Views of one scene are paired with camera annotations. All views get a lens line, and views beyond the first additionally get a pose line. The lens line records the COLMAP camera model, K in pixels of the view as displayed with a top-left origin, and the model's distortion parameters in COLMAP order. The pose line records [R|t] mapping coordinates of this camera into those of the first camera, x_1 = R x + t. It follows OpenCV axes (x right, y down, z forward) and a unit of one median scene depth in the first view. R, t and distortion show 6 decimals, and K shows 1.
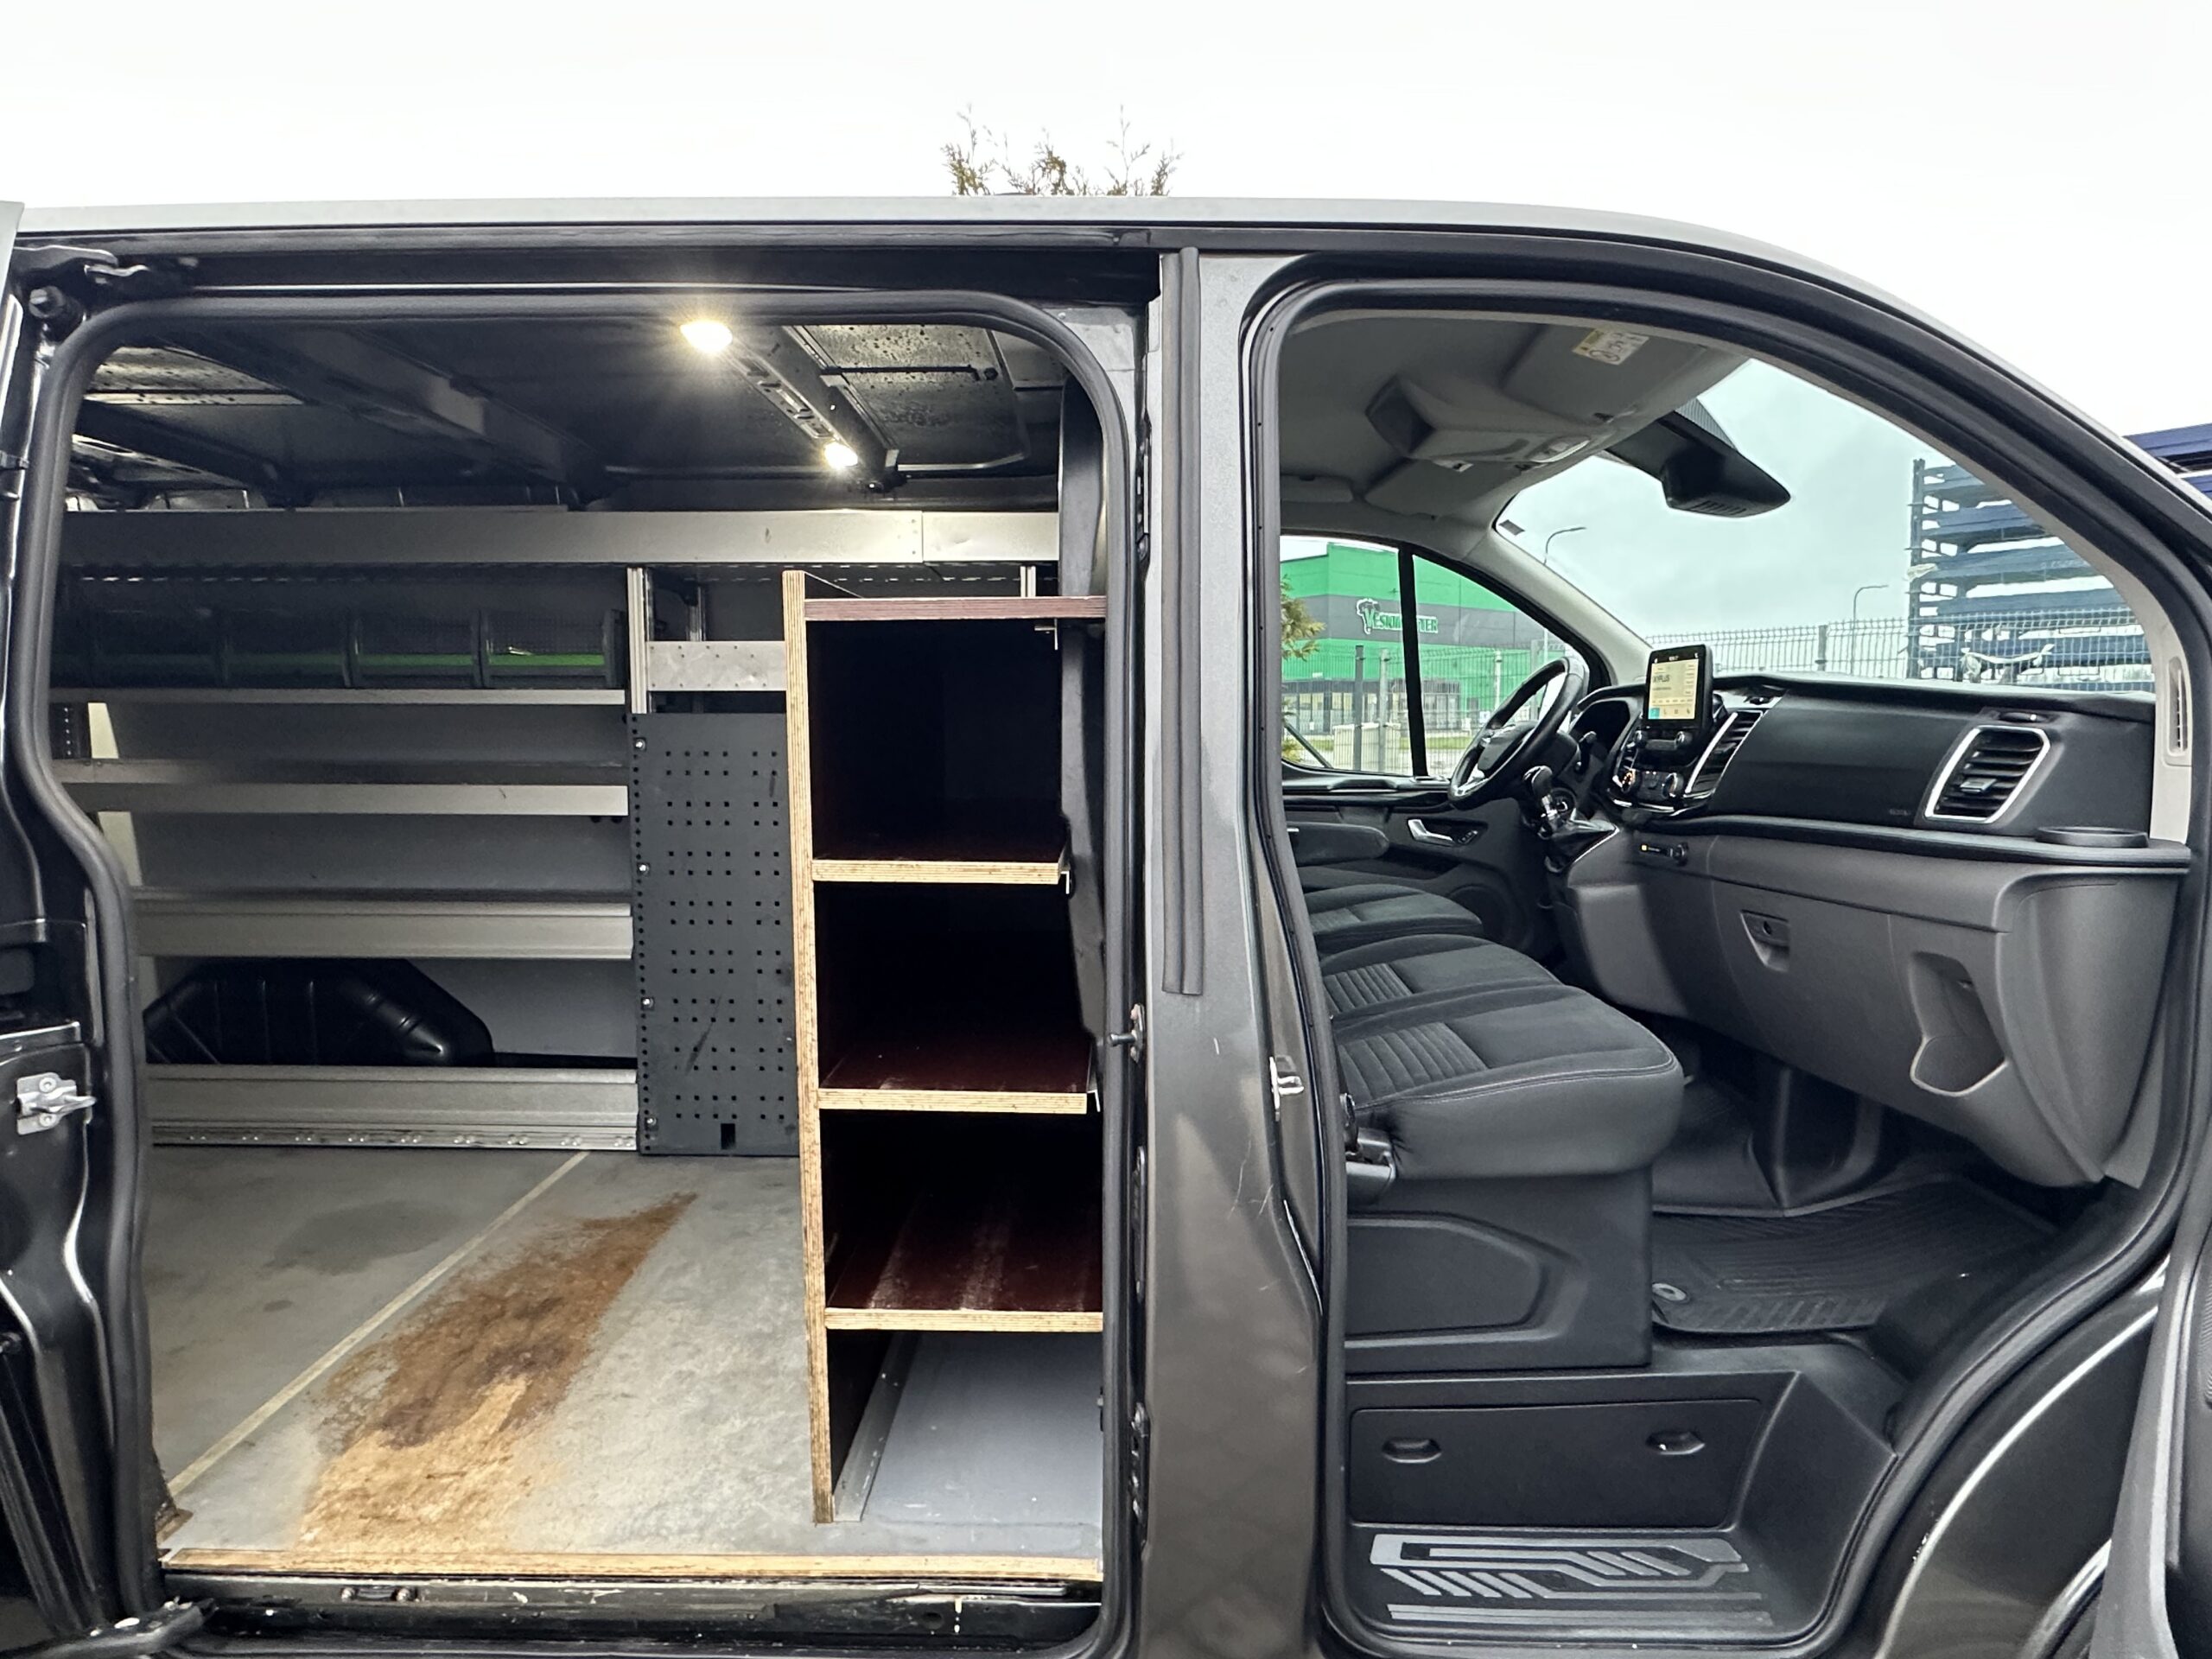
lens RADIAL K [[1252.6, 0, 1101.6], [0, 1252.6, 843.1], [0, 0, 1]] dist [-0.004278, 0.003534]
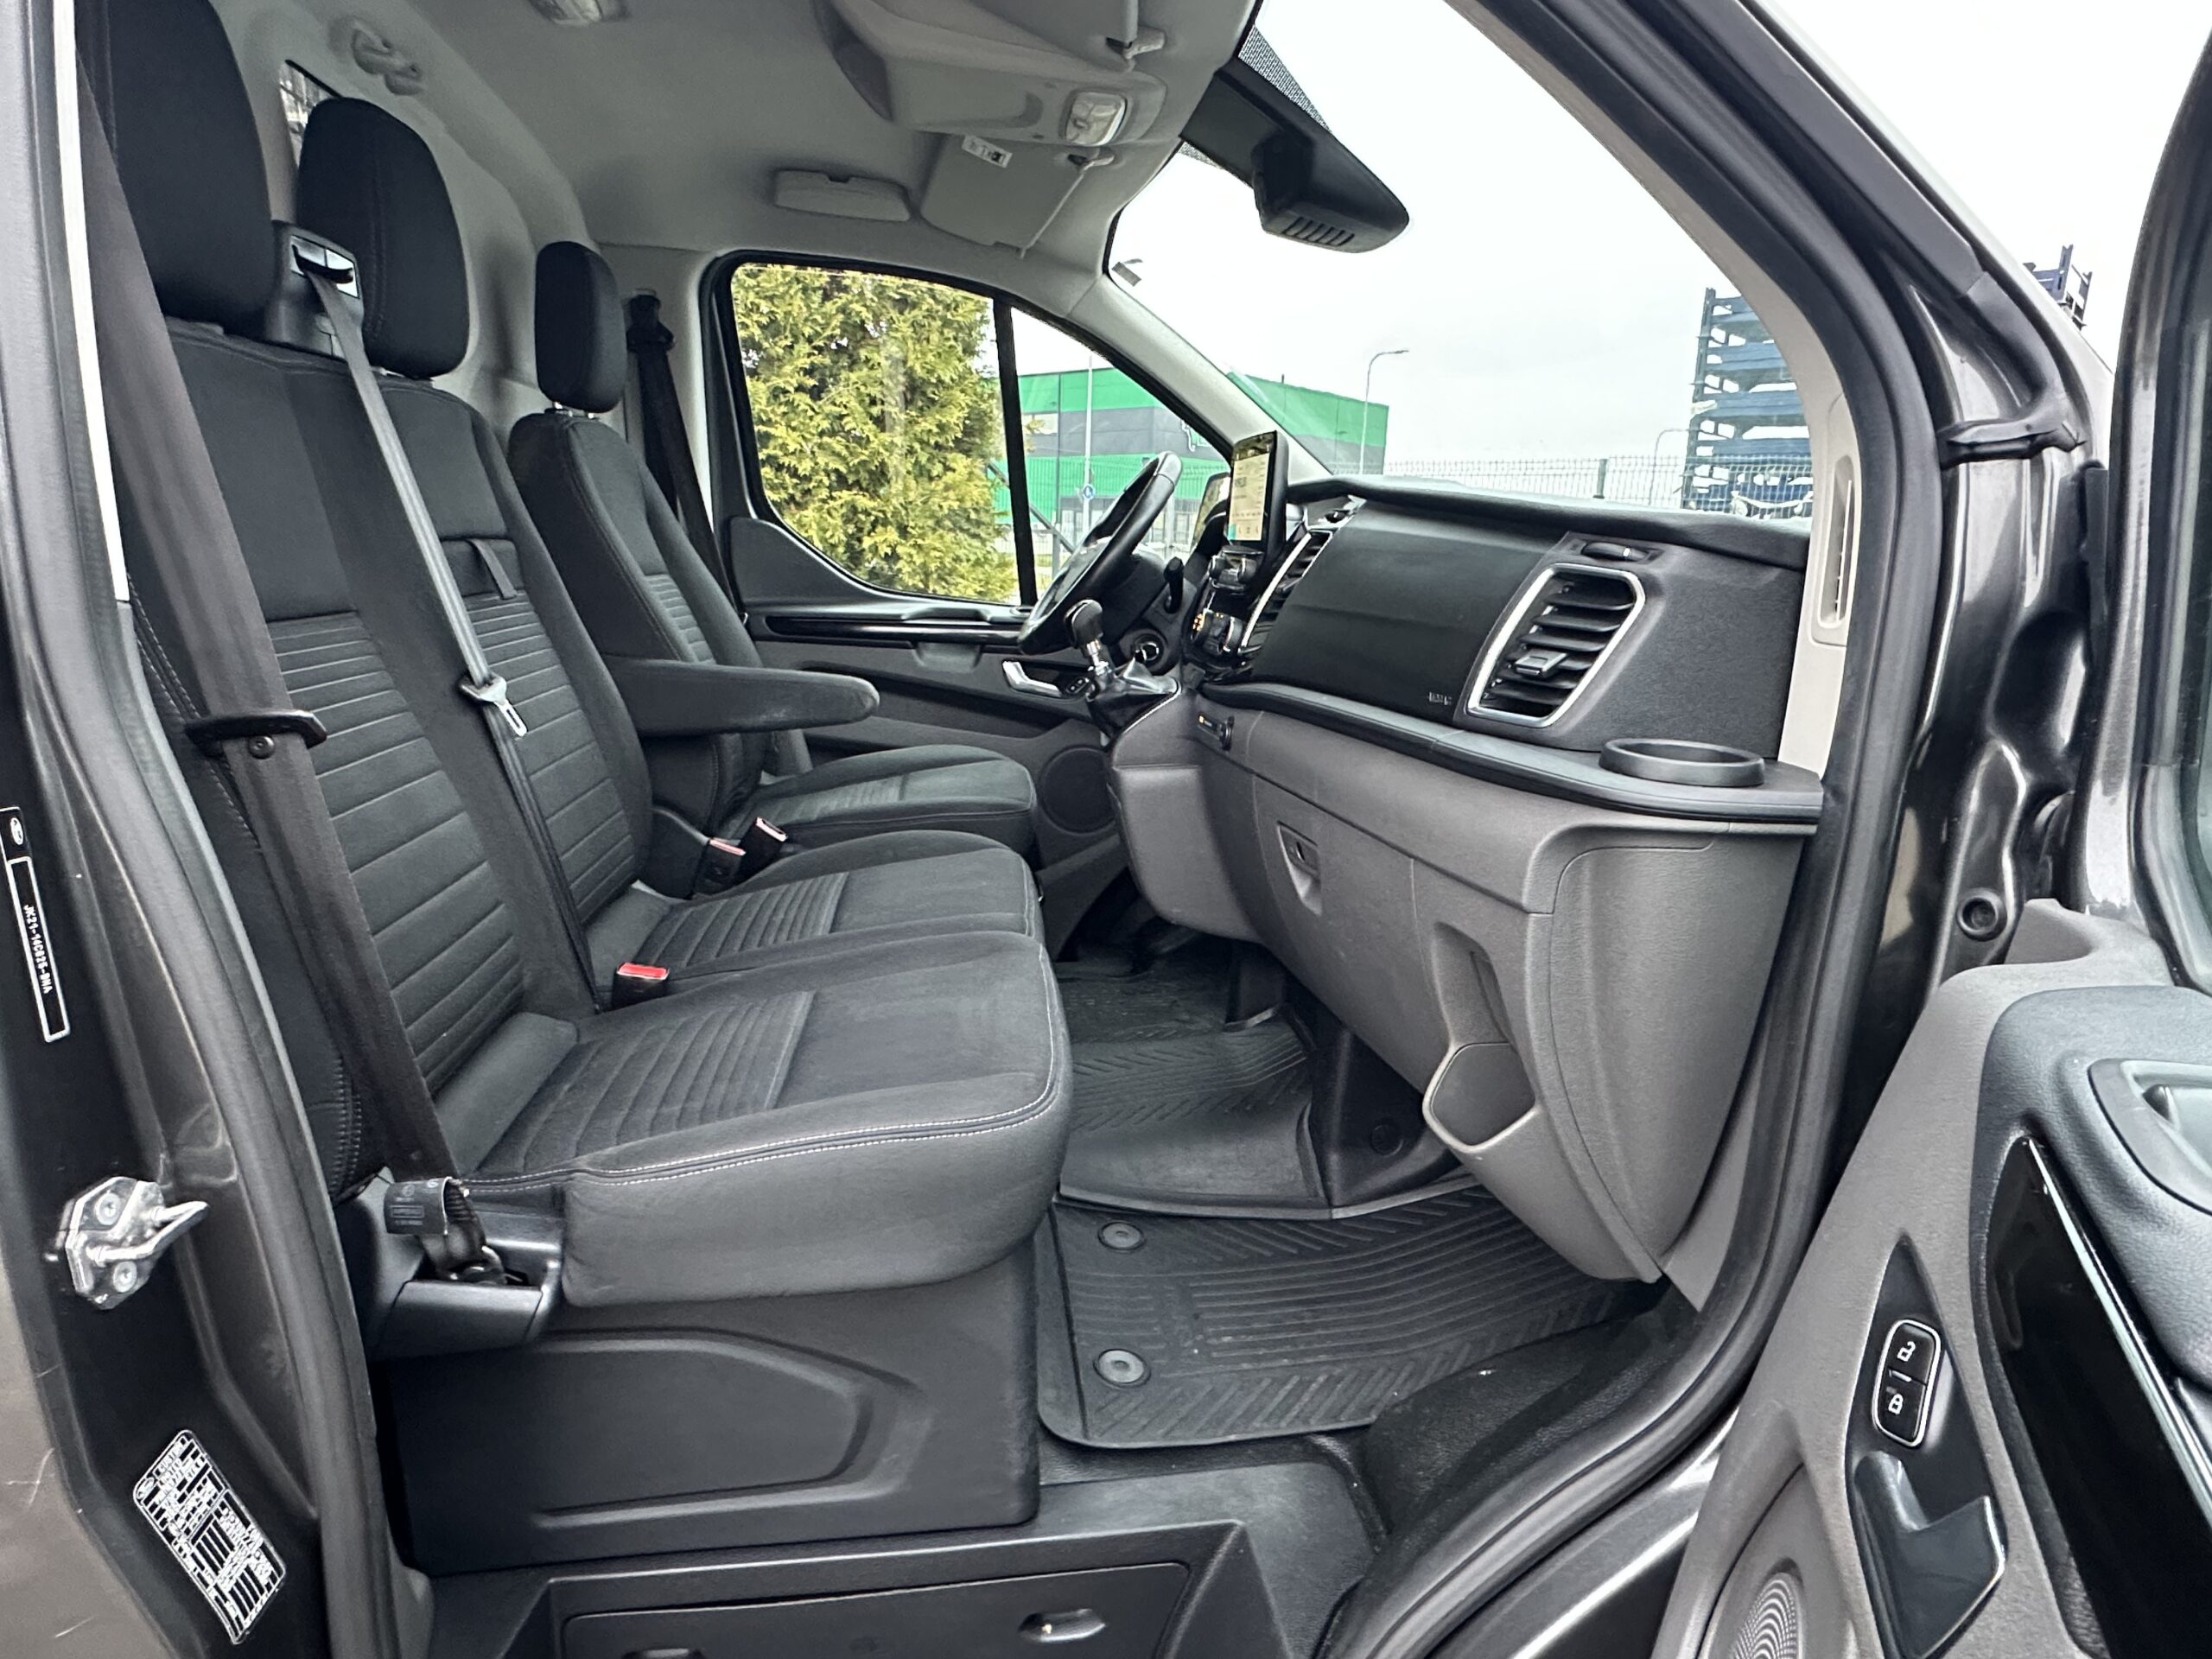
lens RADIAL K [[1252.6, 0, 1101.6], [0, 1252.6, 843.1], [0, 0, 1]] dist [-0.004278, 0.003534]
pose [[0.989934, 0.009031, 0.141243, 0.269453], [-0.029217, 0.989506, 0.141509, -0.026241], [-0.138483, -0.144211, 0.979809, 0.279287]]
